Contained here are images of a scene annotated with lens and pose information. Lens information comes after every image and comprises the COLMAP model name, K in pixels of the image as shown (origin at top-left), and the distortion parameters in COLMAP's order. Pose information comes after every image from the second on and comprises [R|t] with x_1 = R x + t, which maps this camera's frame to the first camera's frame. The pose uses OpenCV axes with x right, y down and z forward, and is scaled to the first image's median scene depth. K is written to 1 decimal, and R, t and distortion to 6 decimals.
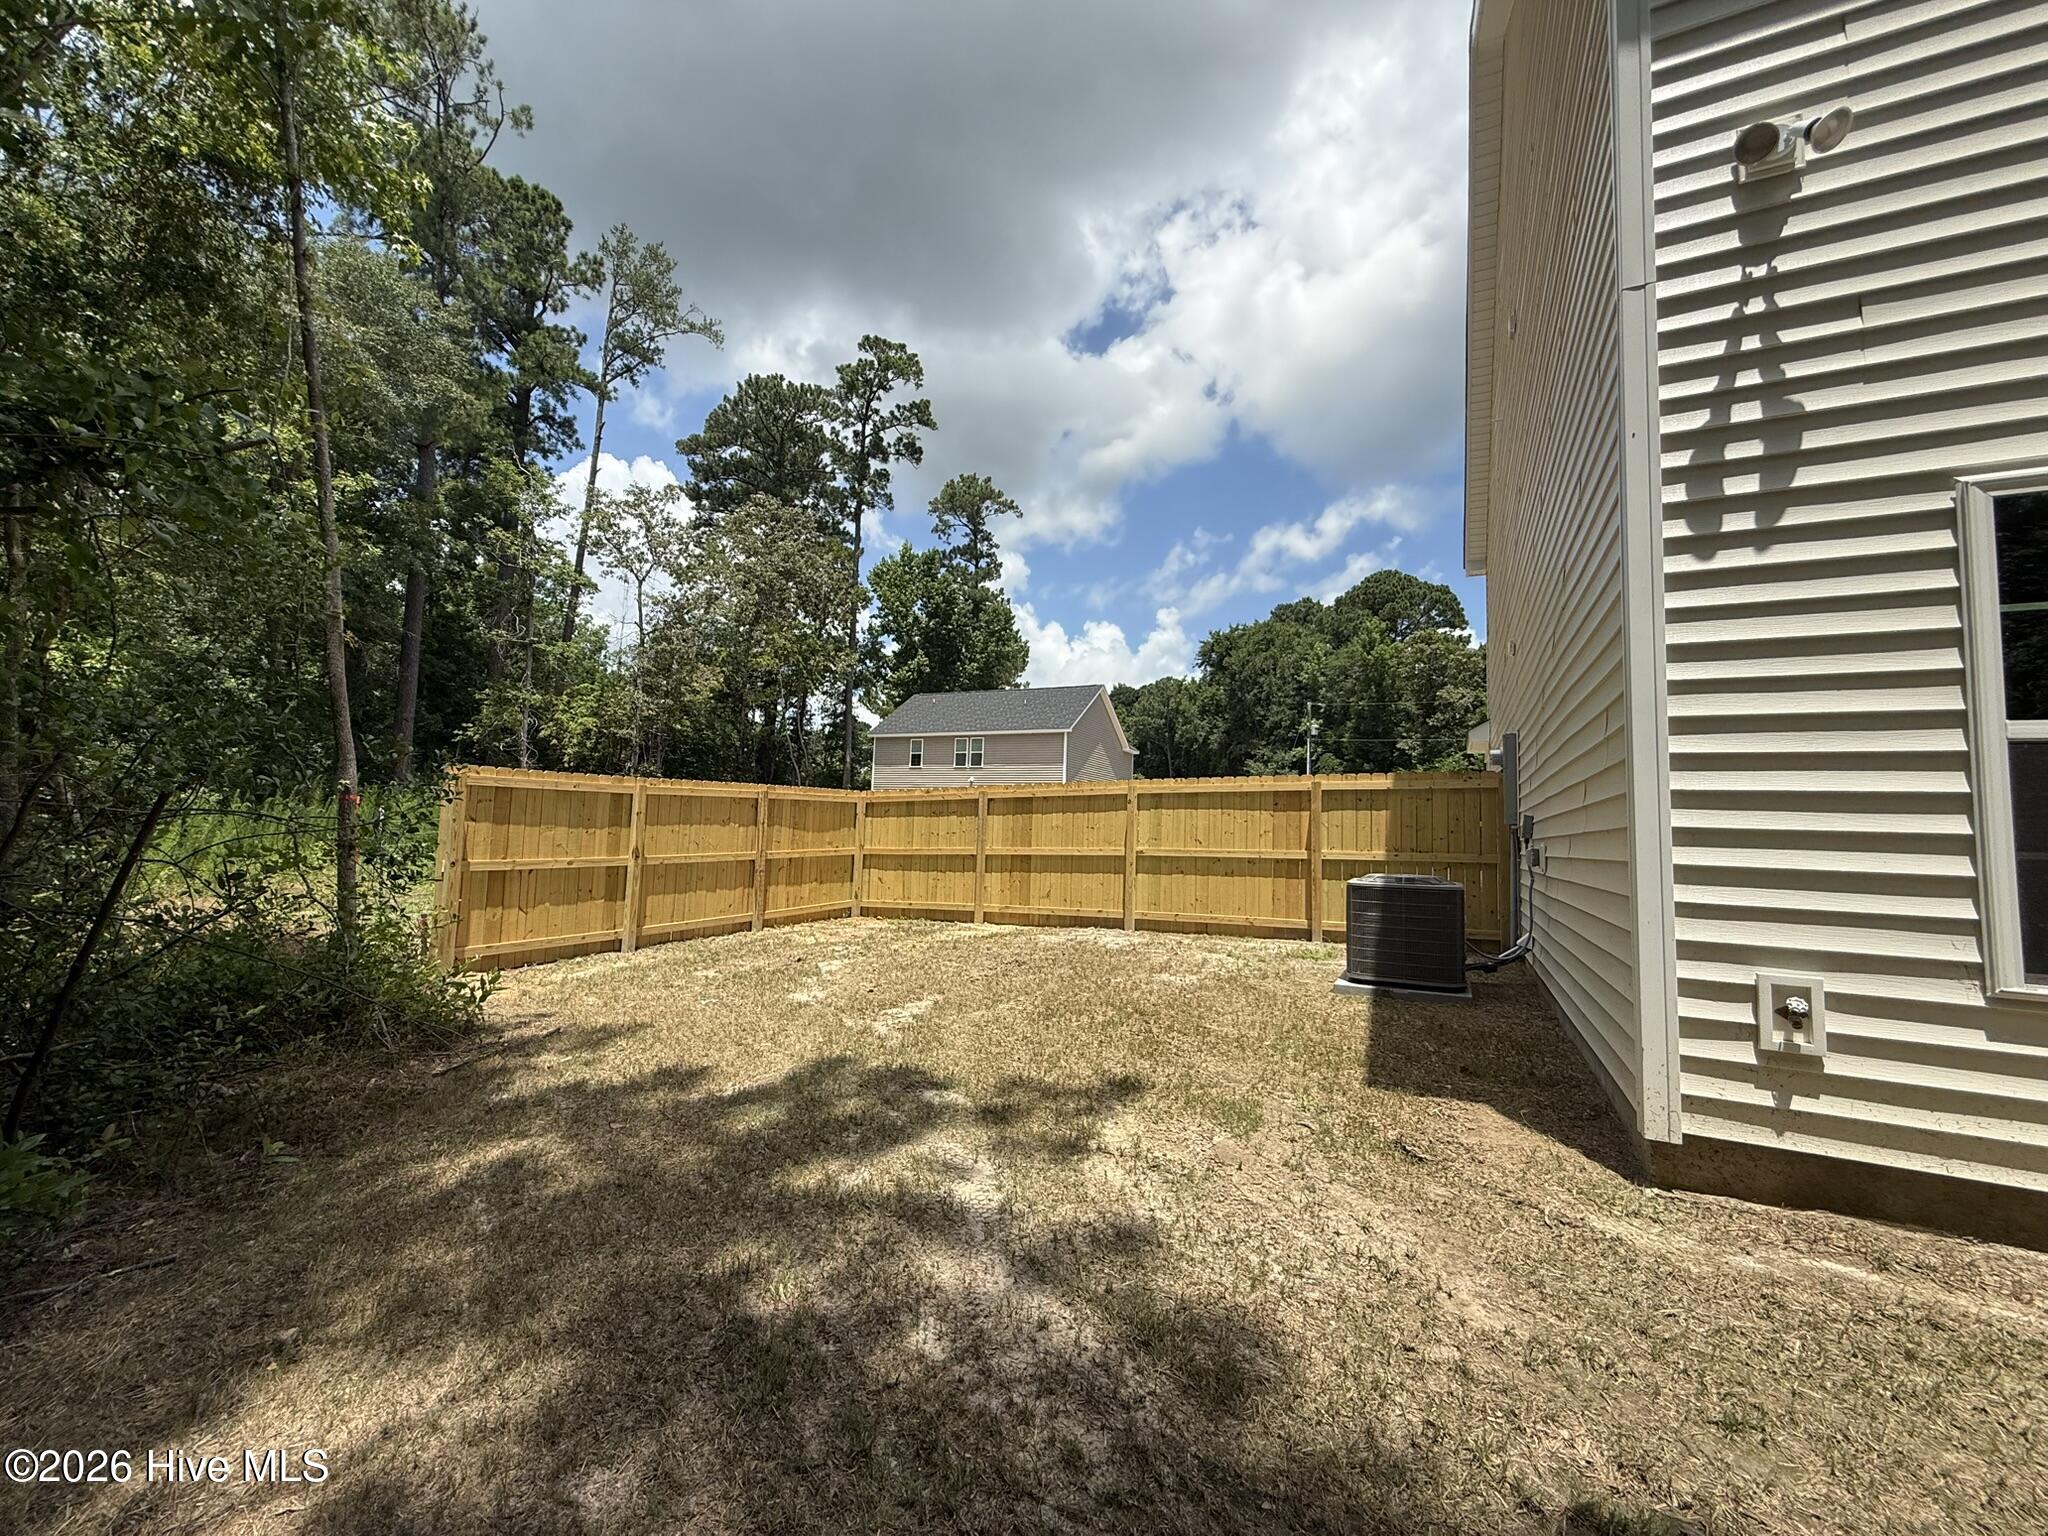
lens RADIAL K [[822.9, 0, 1028.1], [0, 822.9, 771.5], [0, 0, 1]] dist [-0.007598, 0.002173]
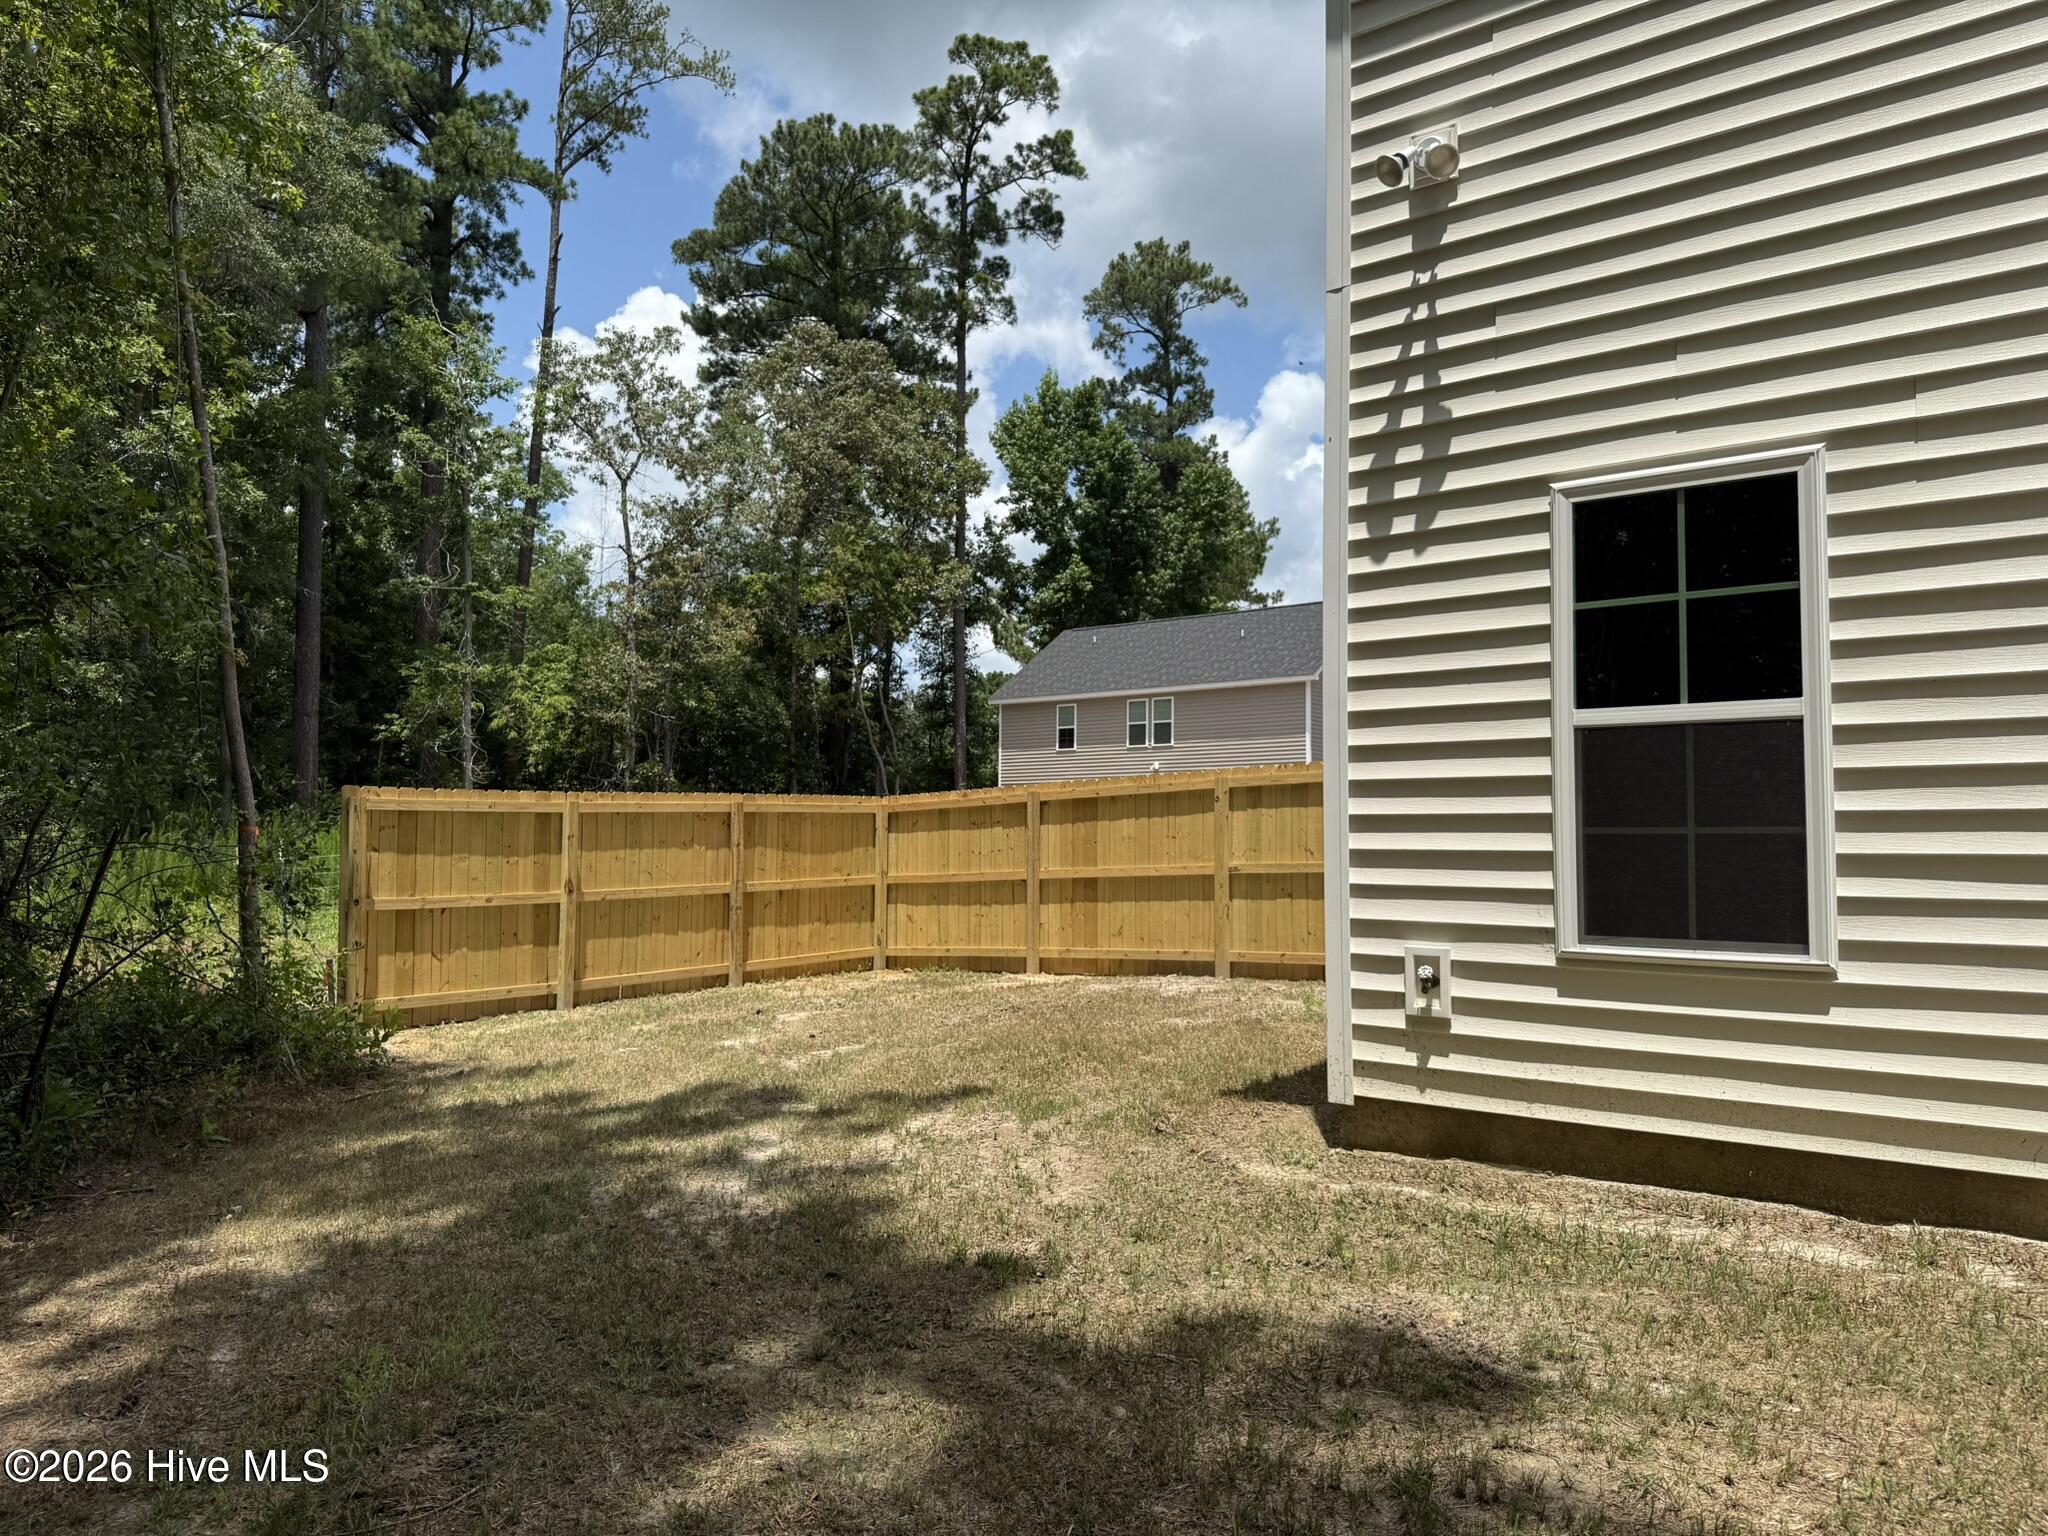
lens RADIAL K [[1647.9, 0, 1171.7], [0, 1647.9, 778.0], [0, 0, 1]] dist [0.034999, -0.071906]
pose [[0.983745, -0.038597, -0.175374, 0.307691], [0.042870, 0.998867, 0.020642, -0.011326], [0.174378, -0.027825, 0.984286, -0.381454]]
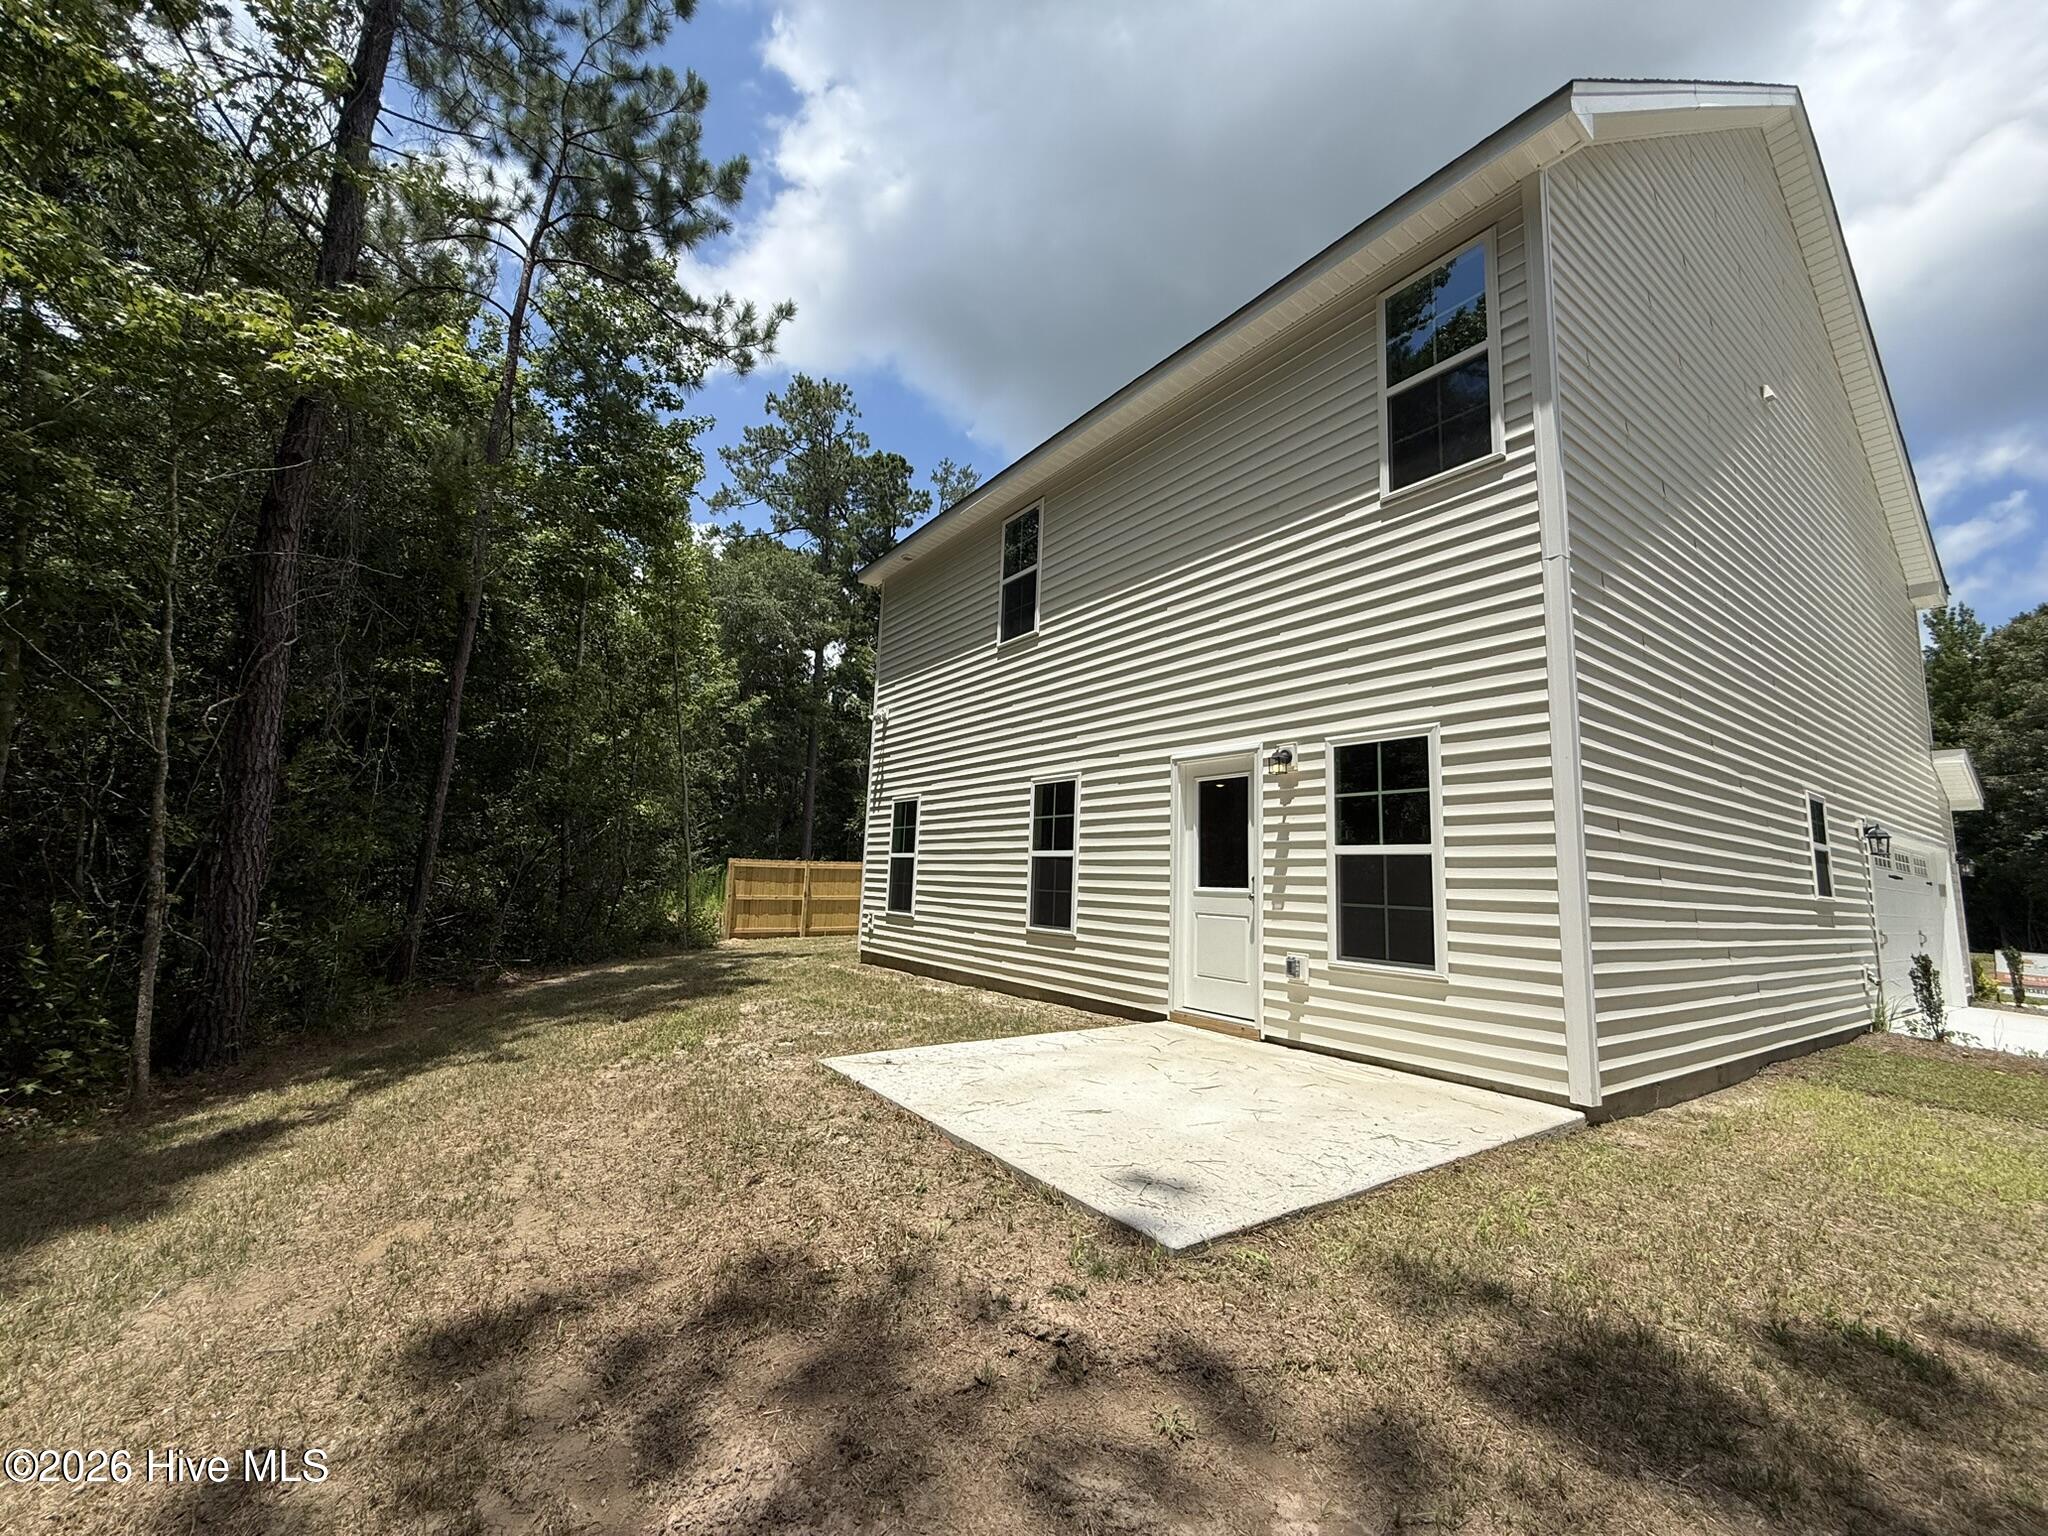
lens RADIAL K [[822.9, 0, 1015.6], [0, 822.9, 769.6], [0, 0, 1]] dist [-0.007598, 0.002173]
pose [[0.902799, -0.049776, -0.427172, 0.772509], [0.005882, 0.994615, -0.103467, -0.012821], [0.430022, 0.090898, 0.898231, -0.644283]]
